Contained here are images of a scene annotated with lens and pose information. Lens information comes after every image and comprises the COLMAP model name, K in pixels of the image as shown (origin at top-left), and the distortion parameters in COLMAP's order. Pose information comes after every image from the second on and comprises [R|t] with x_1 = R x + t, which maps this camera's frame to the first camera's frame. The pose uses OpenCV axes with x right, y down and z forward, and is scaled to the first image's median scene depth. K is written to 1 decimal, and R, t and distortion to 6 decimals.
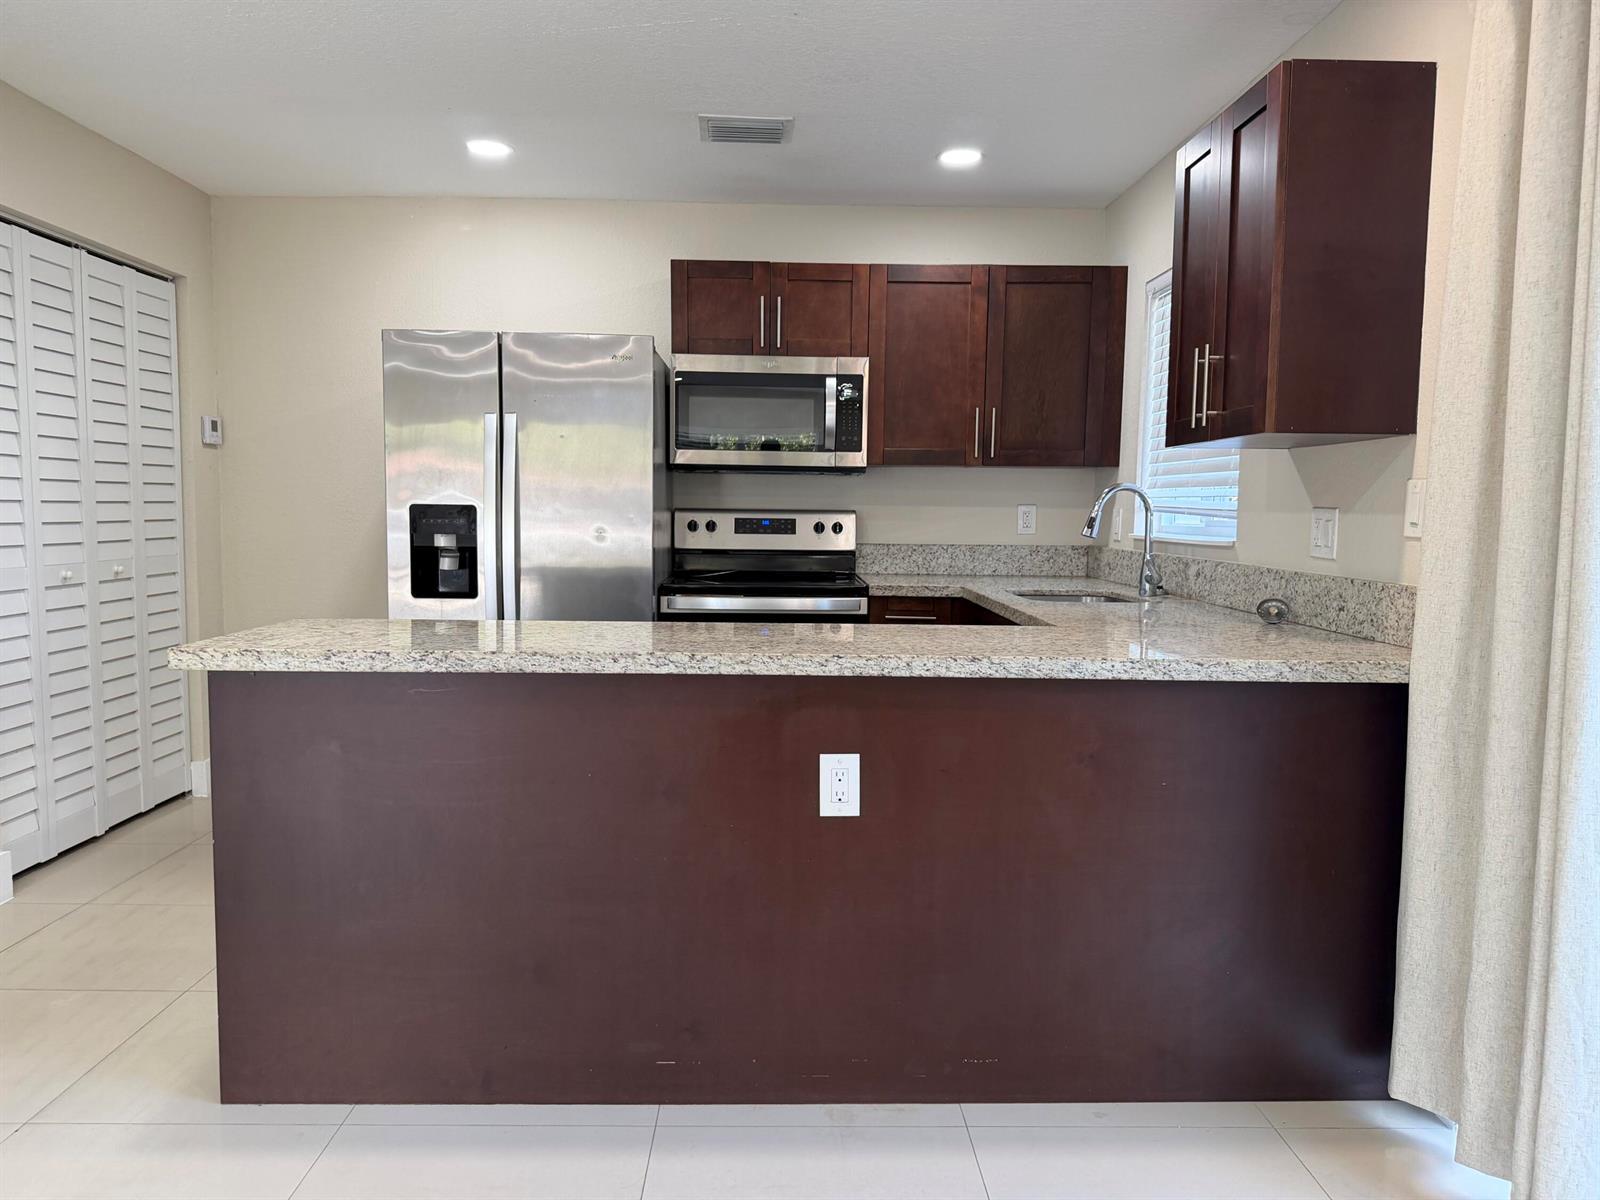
lens RADIAL K [[1127.7, 0, 804.0], [0, 1127.7, 619.4], [0, 0, 1]] dist [0.099279, -0.114648]
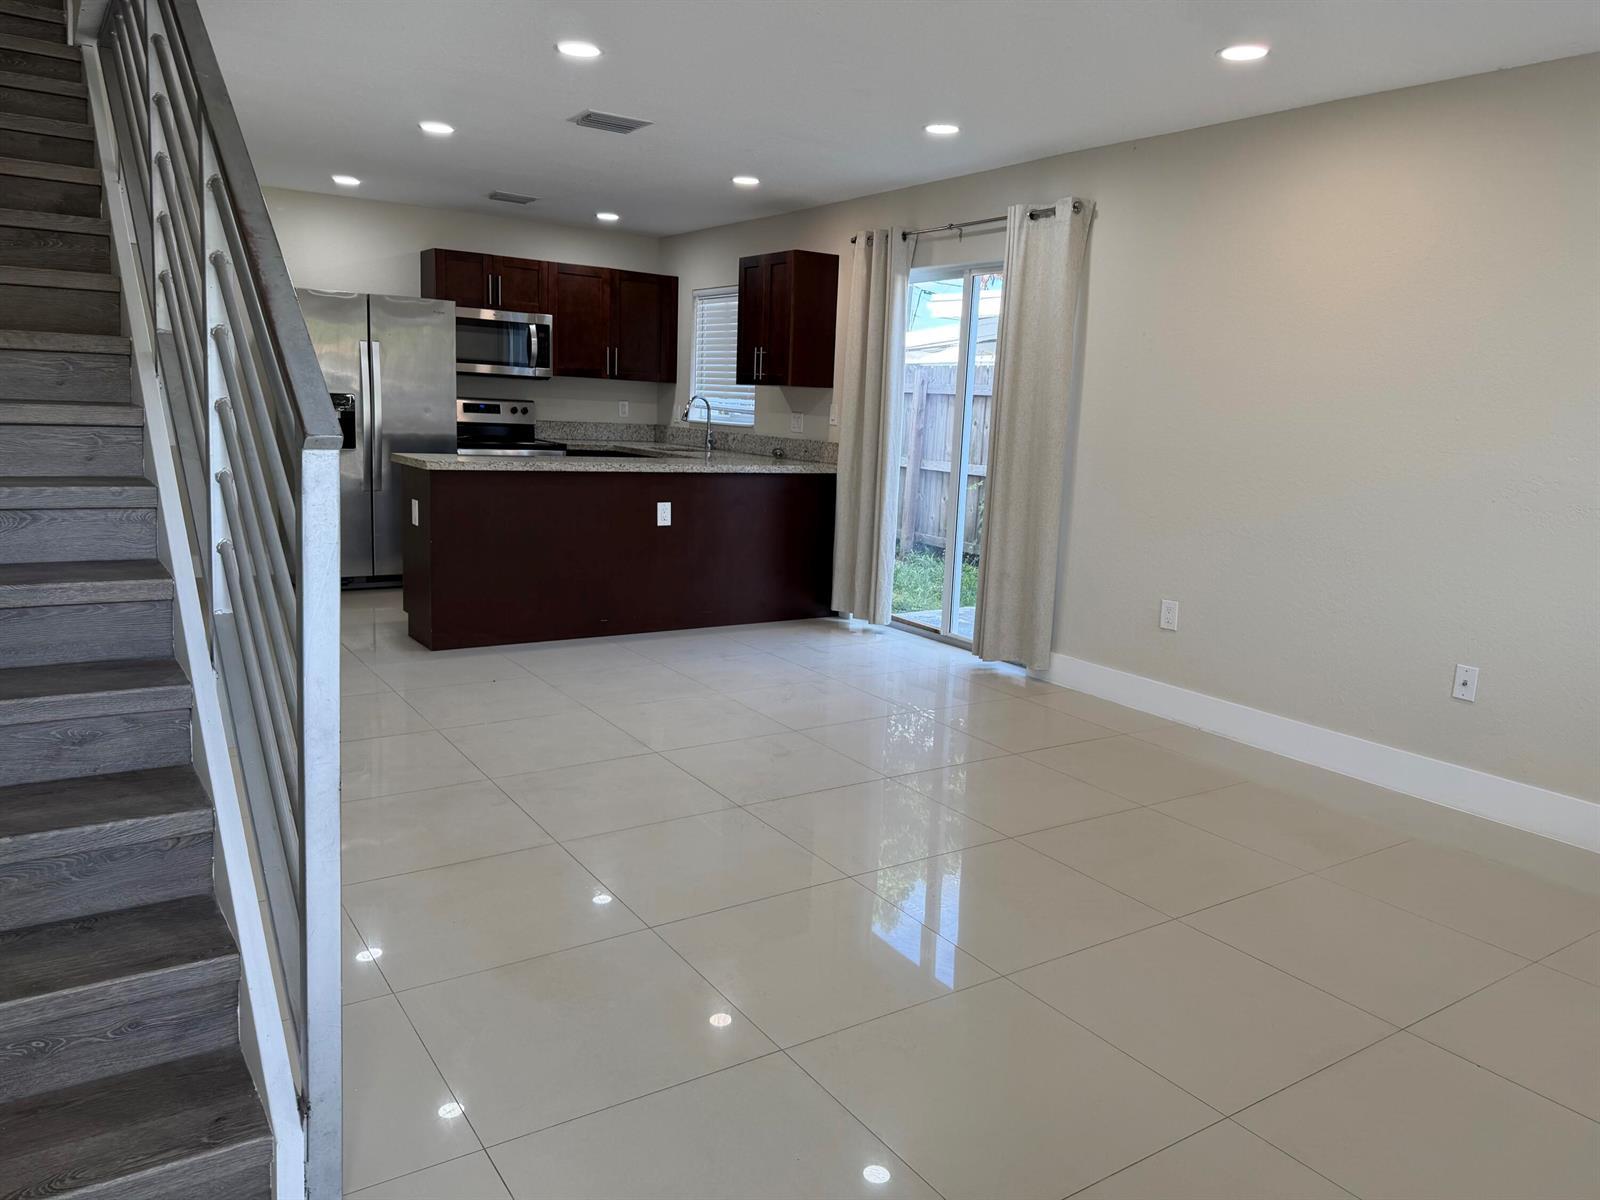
lens RADIAL K [[1127.7, 0, 804.0], [0, 1127.7, 619.4], [0, 0, 1]] dist [0.099279, -0.114648]
pose [[0.847207, -0.074493, 0.526014, -0.663270], [0.017793, 0.993544, 0.112046, 0.058816], [-0.530965, -0.085567, 0.843063, -0.871834]]
